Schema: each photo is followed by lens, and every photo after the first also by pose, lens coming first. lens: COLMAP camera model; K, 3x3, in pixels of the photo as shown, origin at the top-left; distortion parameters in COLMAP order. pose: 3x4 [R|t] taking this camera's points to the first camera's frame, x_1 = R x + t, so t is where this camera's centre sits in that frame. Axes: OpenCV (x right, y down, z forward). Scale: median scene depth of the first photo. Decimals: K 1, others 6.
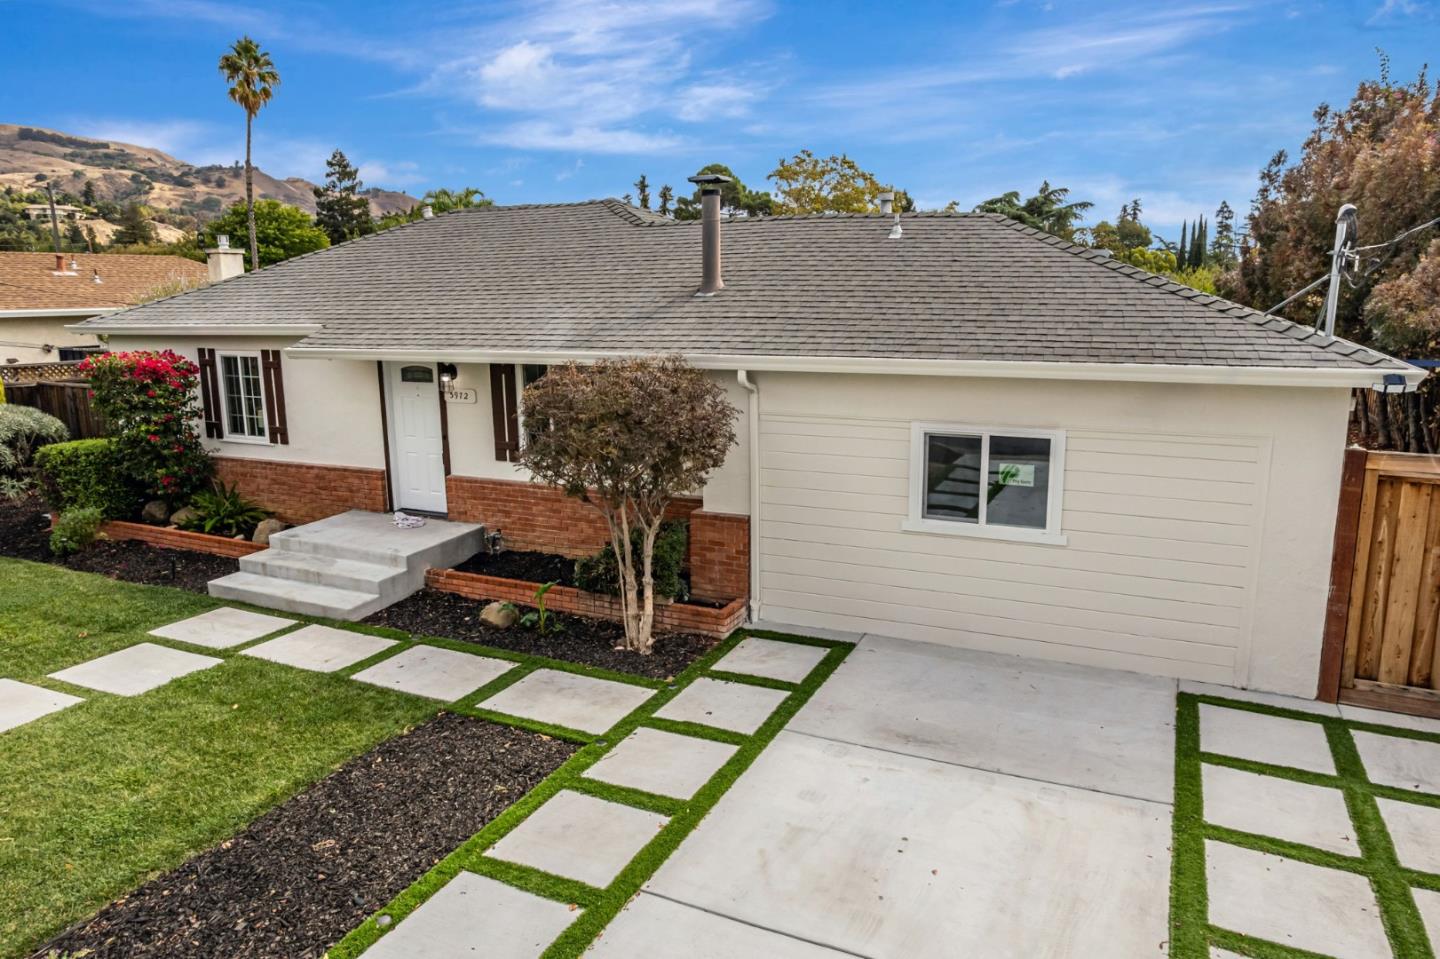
lens RADIAL K [[967.0, 0, 720.0], [0, 967.0, 479.5], [0, 0, 1]] dist [-0.041565, 0.005451]
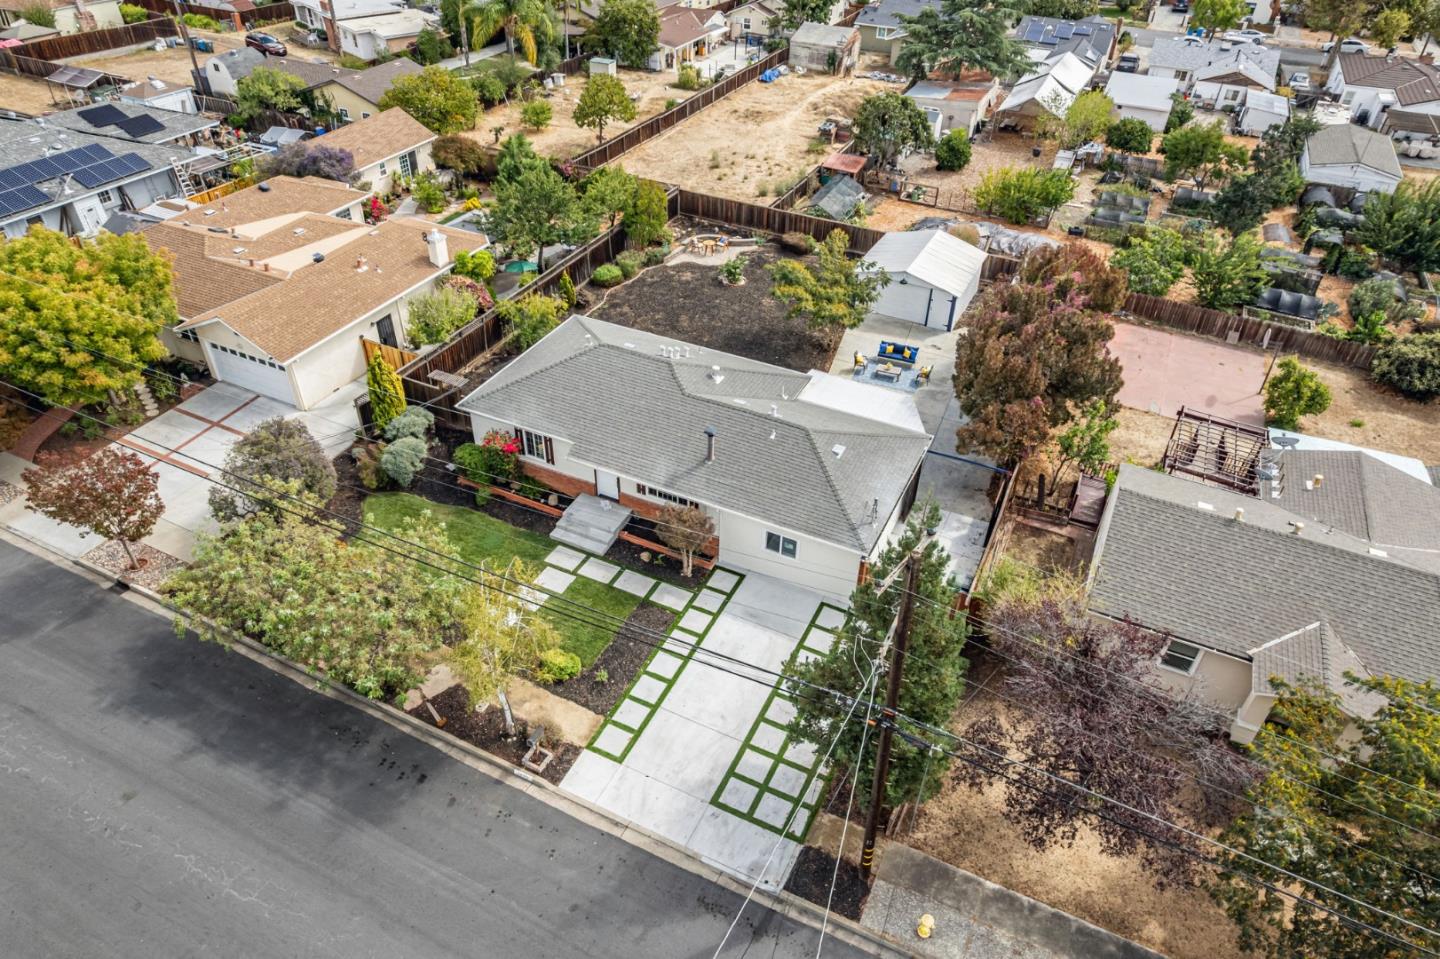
lens RADIAL K [[911.0, 0, 720.0], [0, 911.0, 479.5], [0, 0, 1]] dist [-0.087536, 0.081365]
pose [[0.999441, 0.030081, 0.014569, -0.020234], [-0.033422, 0.894779, 0.445258, -1.600391], [0.000357, -0.445496, 0.895284, -1.833559]]
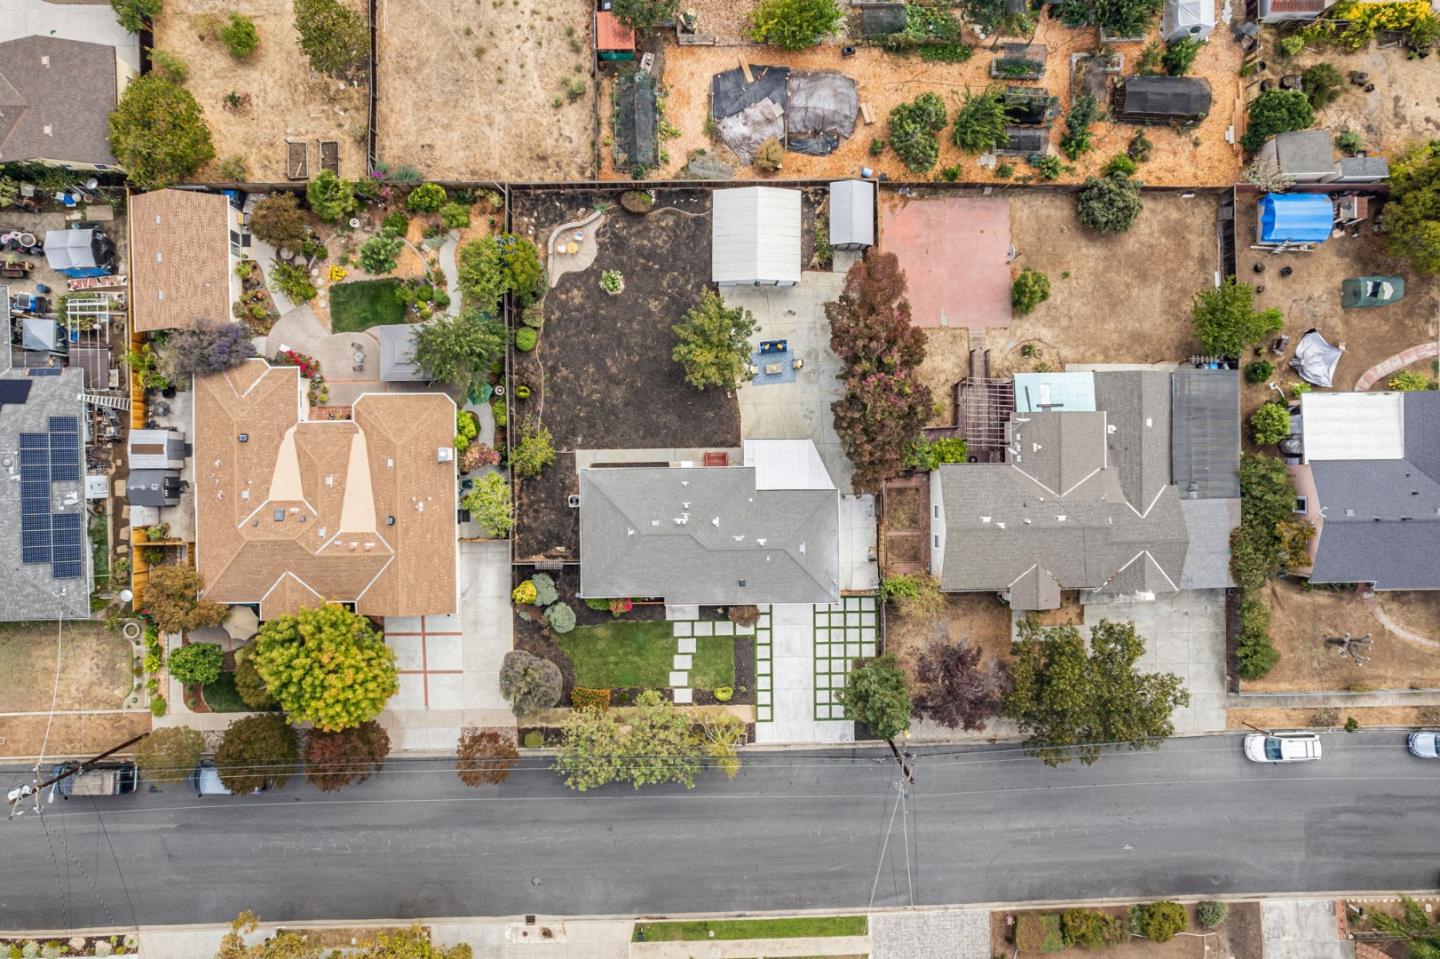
lens RADIAL K [[911.0, 0, 720.0], [0, 911.0, 479.5], [0, 0, 1]] dist [-0.087536, 0.081365]
pose [[0.897860, -0.439551, 0.025350, 0.005564], [0.063594, 0.186444, 0.980405, -6.255552], [-0.435664, -0.878654, 0.195353, 0.580572]]
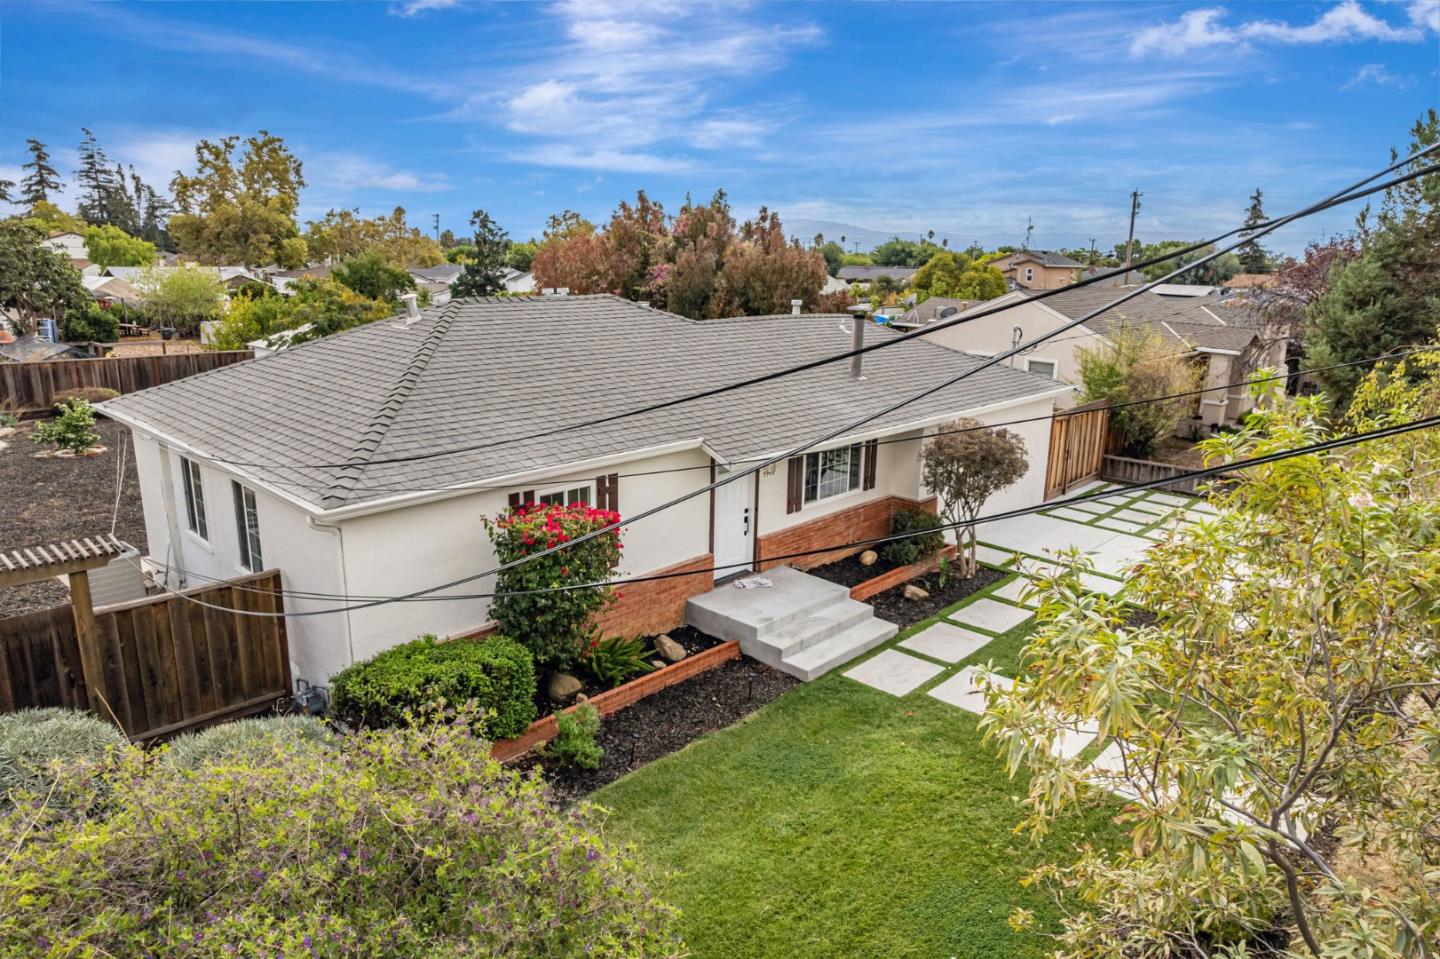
lens RADIAL K [[911.0, 0, 720.0], [0, 911.0, 479.5], [0, 0, 1]] dist [-0.087536, 0.081365]
pose [[0.315698, -0.216766, 0.923768, -1.724903], [0.160151, 0.971761, 0.173296, -0.365912], [-0.935247, 0.093233, 0.341499, 0.785321]]
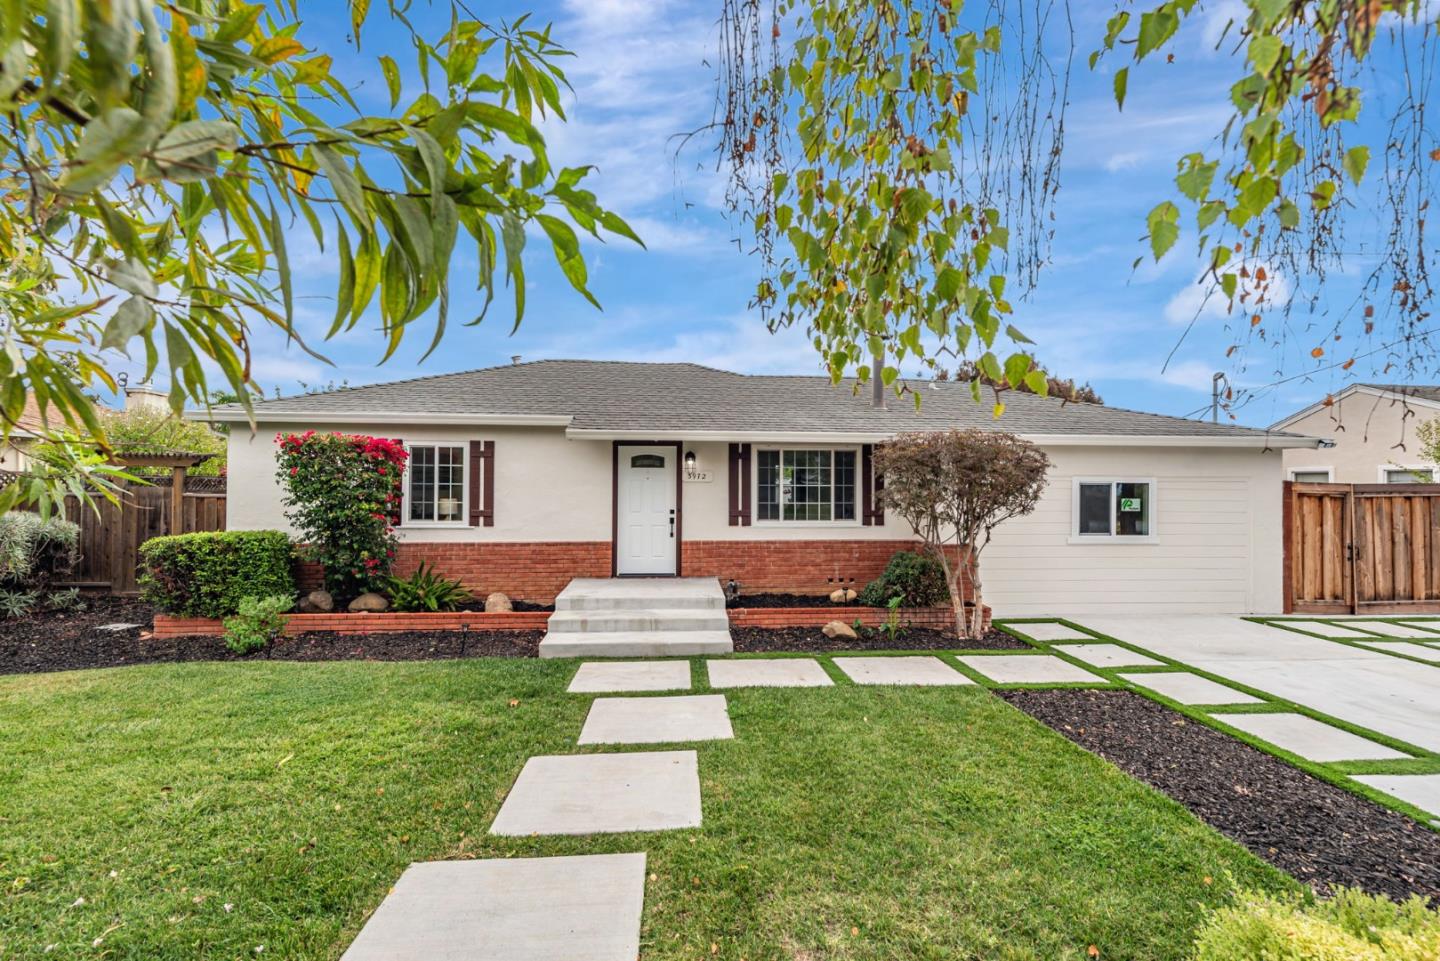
lens RADIAL K [[576.7, 0, 720.0], [0, 576.7, 480.5], [0, 0, 1]] dist [0.010447, 0.000084]
pose [[0.867389, 0.020484, 0.497209, -0.759368], [0.080108, 0.980374, -0.180139, 0.072044], [-0.491140, 0.196081, 0.848725, 0.408012]]
